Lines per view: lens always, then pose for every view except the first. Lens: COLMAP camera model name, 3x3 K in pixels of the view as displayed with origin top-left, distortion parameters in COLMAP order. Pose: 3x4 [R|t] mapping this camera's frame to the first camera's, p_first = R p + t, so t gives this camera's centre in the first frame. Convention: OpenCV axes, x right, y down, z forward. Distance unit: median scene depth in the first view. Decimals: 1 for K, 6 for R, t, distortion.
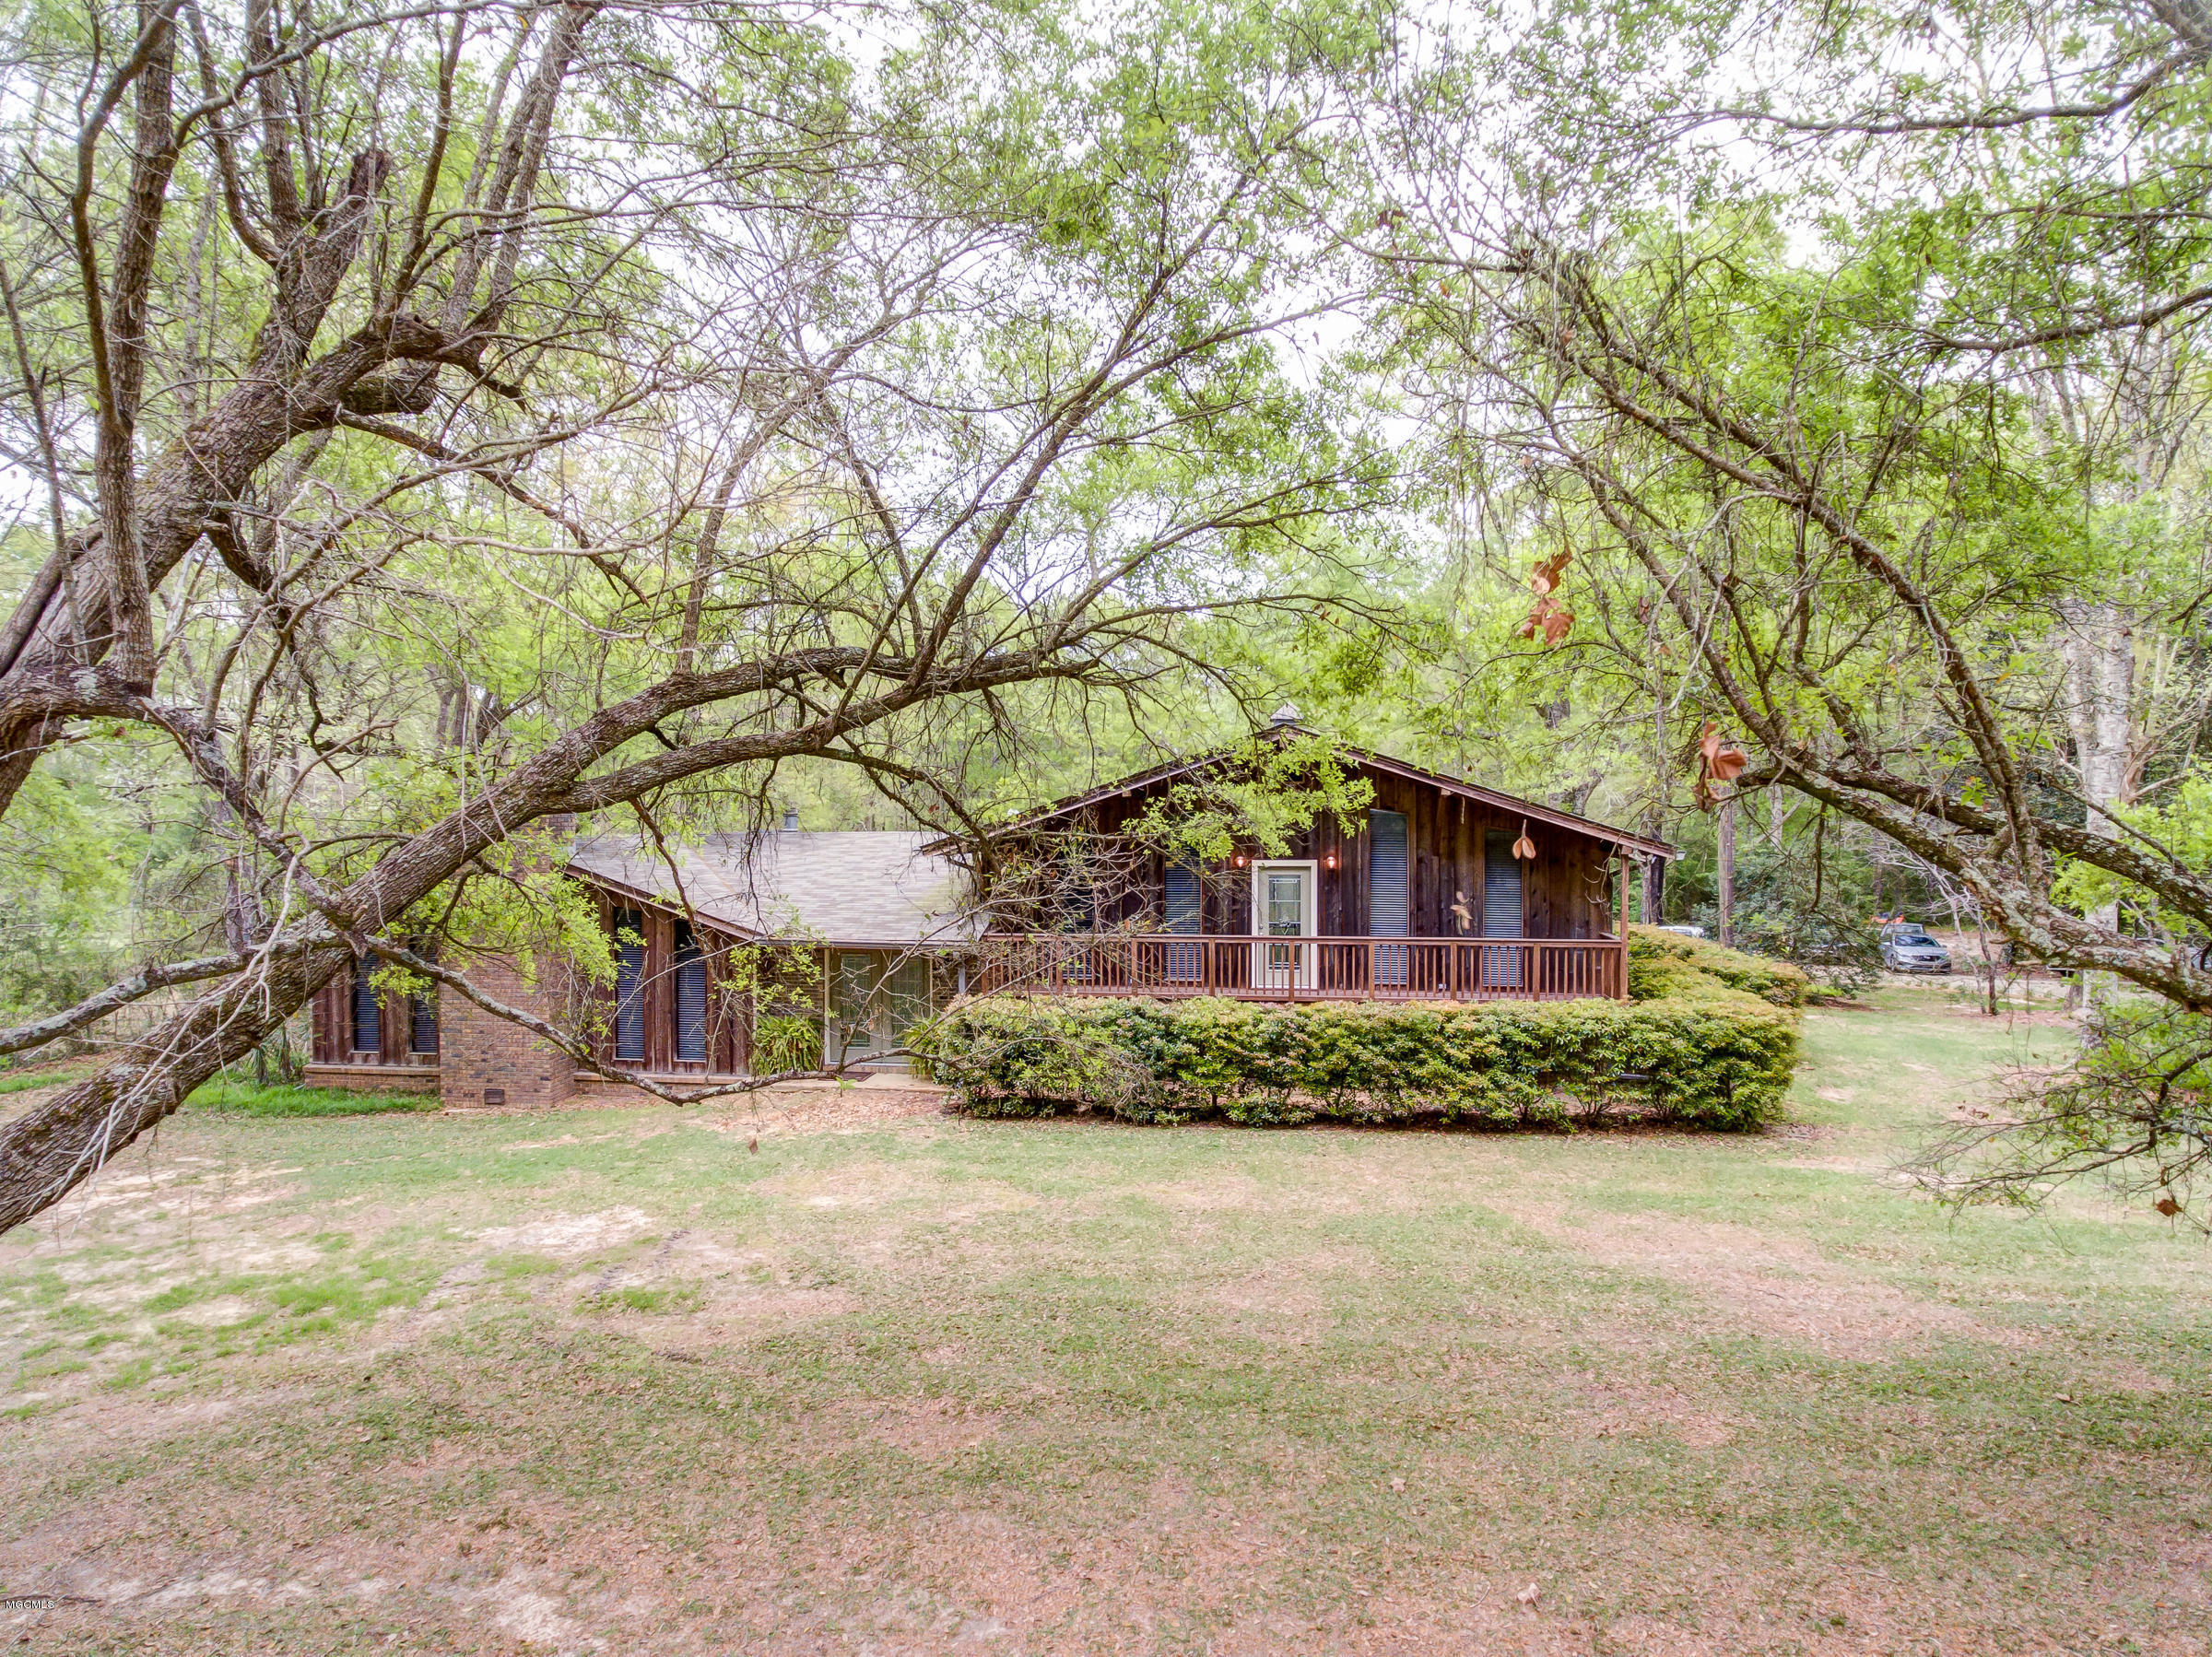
lens RADIAL K [[1351.5, 0, 1106.0], [0, 1351.5, 828.5], [0, 0, 1]] dist [-0.003913, -0.001011]
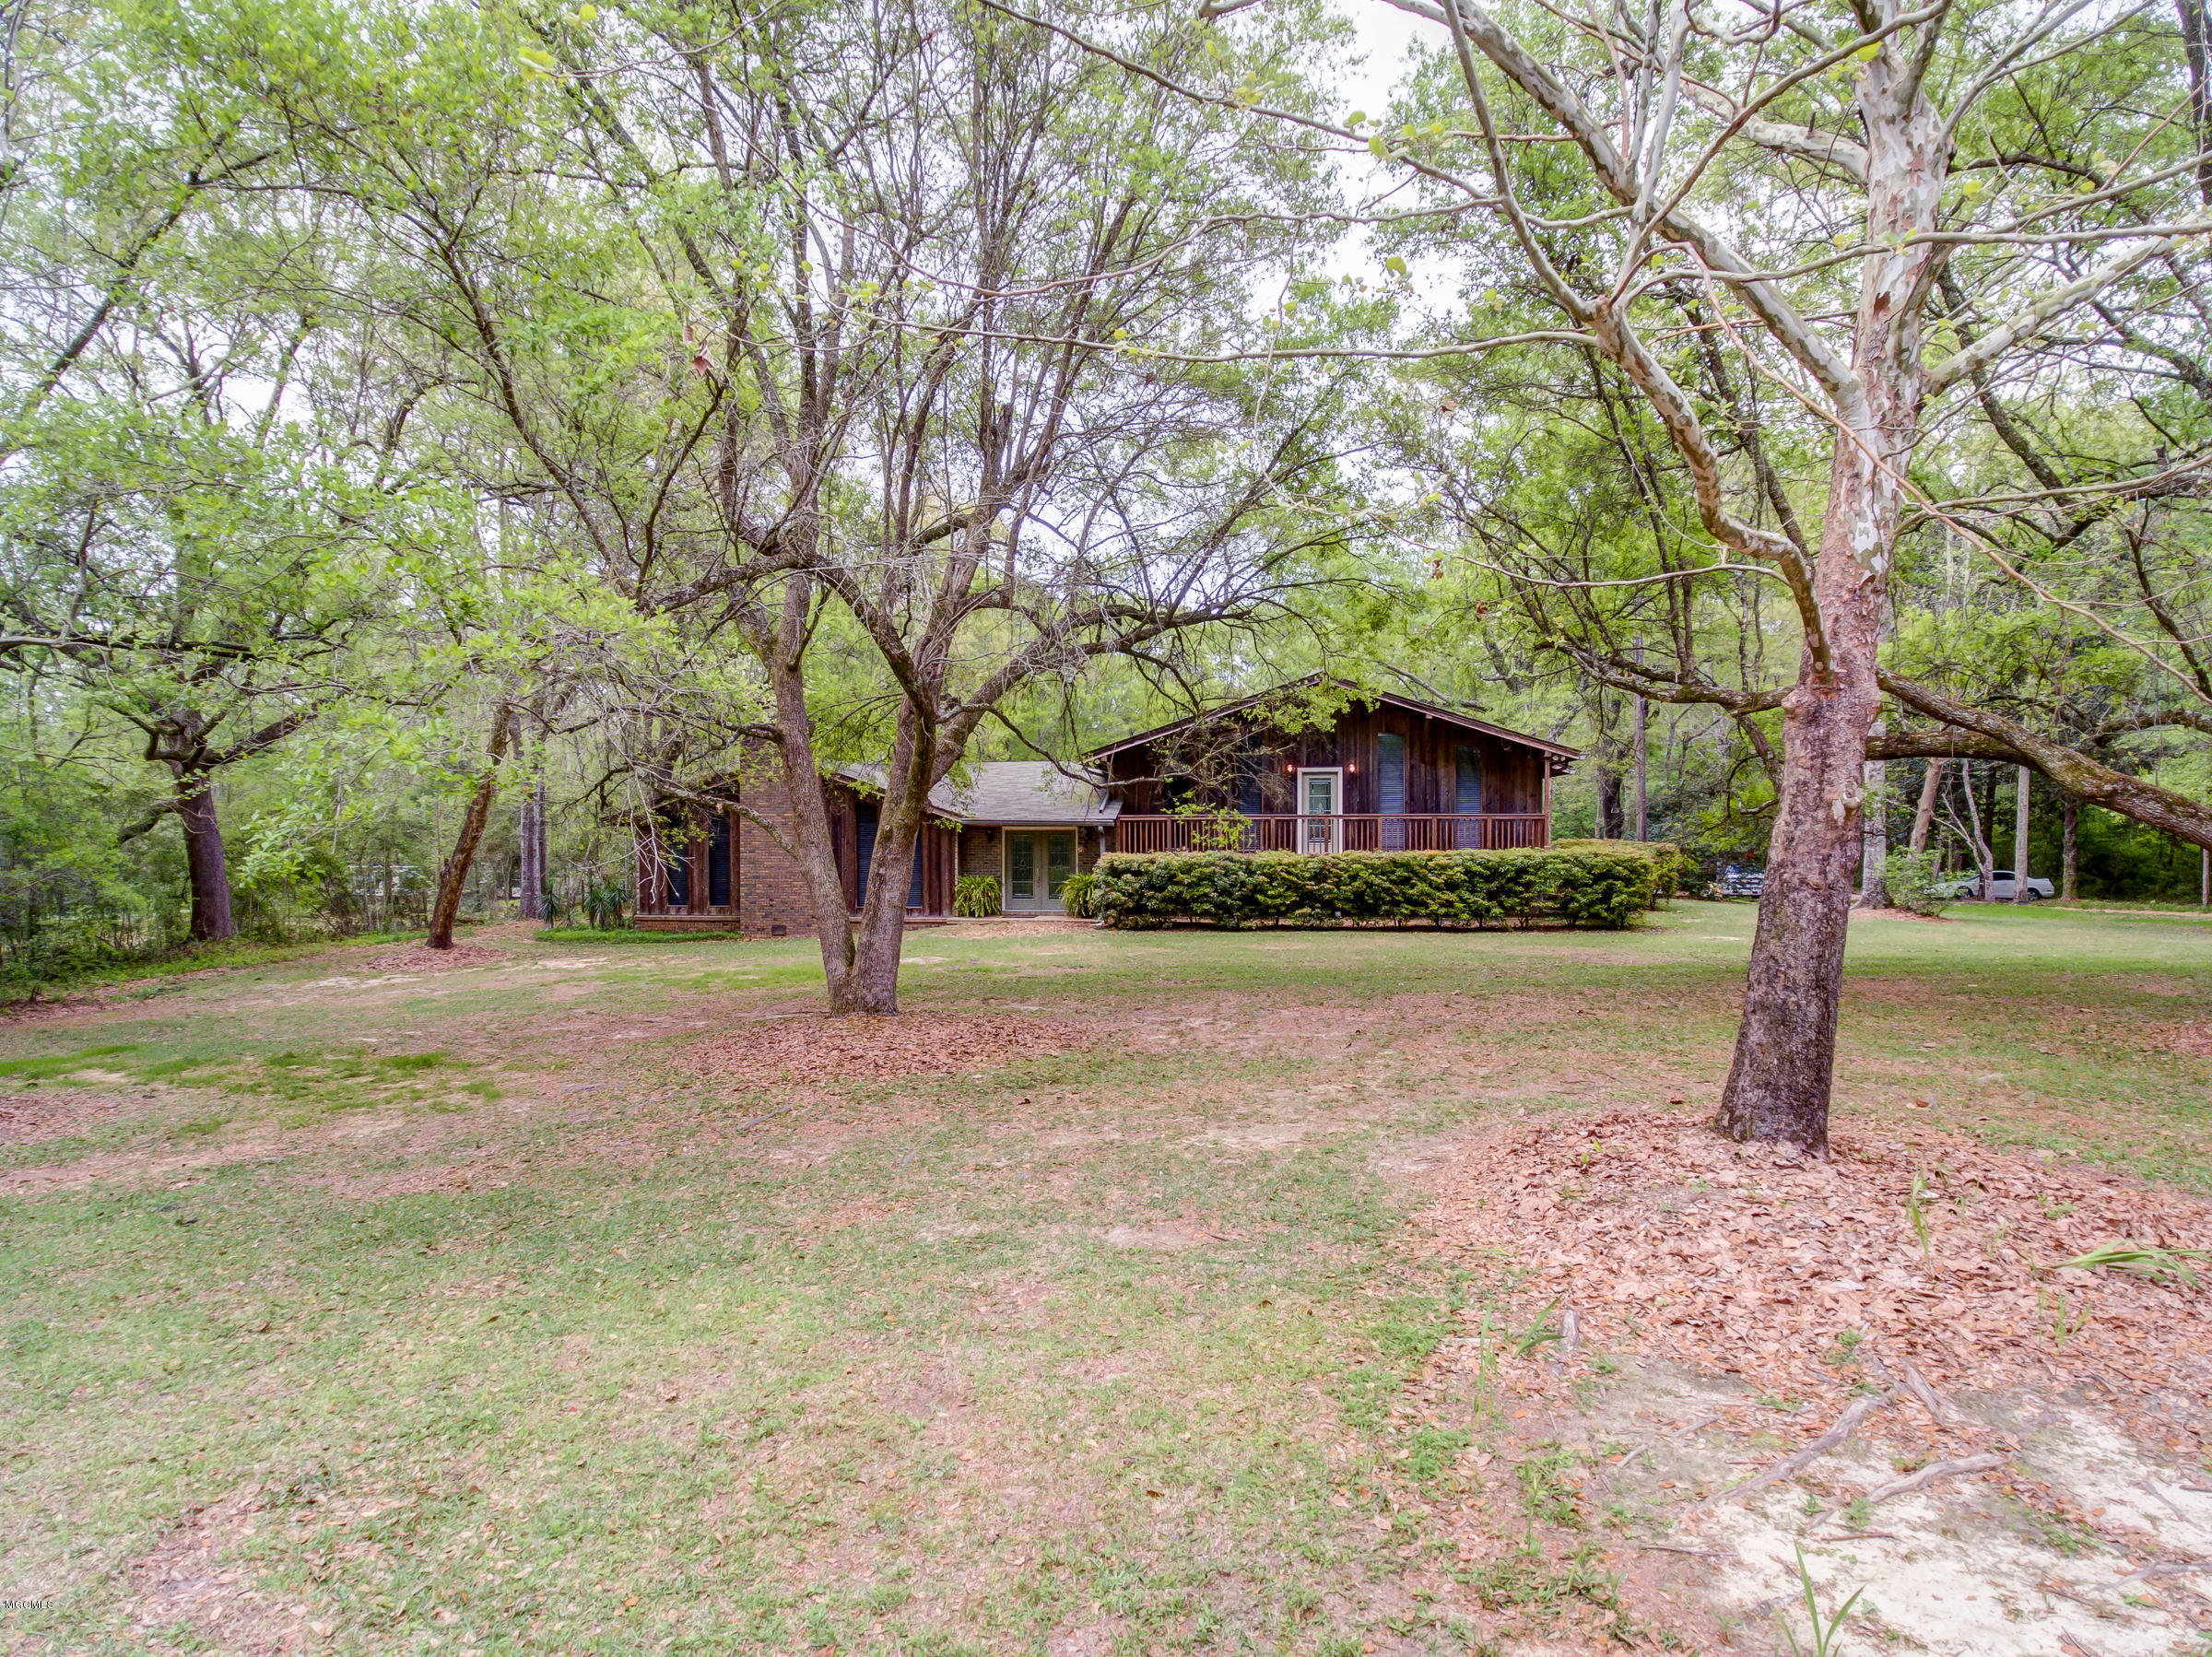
lens RADIAL K [[1351.5, 0, 1106.0], [0, 1351.5, 828.5], [0, 0, 1]] dist [-0.003913, -0.001011]
pose [[0.999996, -0.000018, 0.002813, -0.120781], [0.000031, 0.999990, -0.004543, 0.111151], [-0.002813, 0.004543, 0.999986, -0.539067]]
